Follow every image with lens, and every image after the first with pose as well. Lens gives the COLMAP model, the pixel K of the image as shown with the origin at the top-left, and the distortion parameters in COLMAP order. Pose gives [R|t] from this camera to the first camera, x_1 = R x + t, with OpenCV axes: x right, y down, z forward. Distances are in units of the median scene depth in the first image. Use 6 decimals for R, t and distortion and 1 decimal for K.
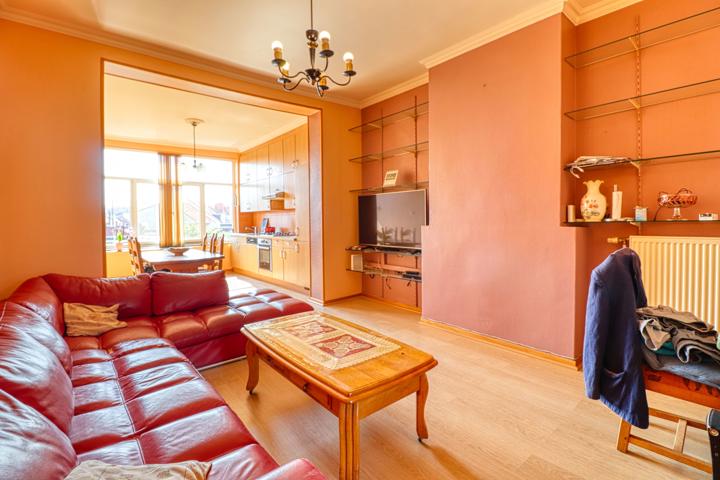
lens RADIAL K [[334.5, 0, 356.7], [0, 334.5, 226.7], [0, 0, 1]] dist [0.000598, -0.015846]
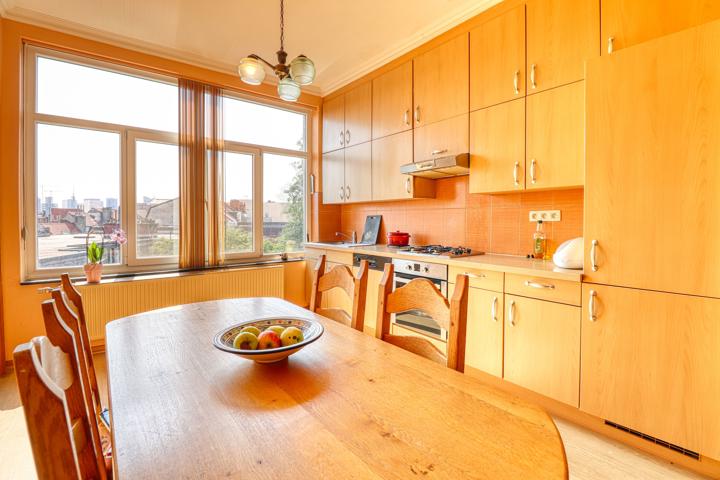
lens RADIAL K [[334.5, 0, 356.7], [0, 334.5, 226.7], [0, 0, 1]] dist [0.000598, -0.015846]
pose [[0.999047, 0.014512, -0.041160, -0.297643], [-0.014499, 0.999895, 0.000613, -0.008155], [0.041164, -0.000016, 0.999152, 0.497974]]
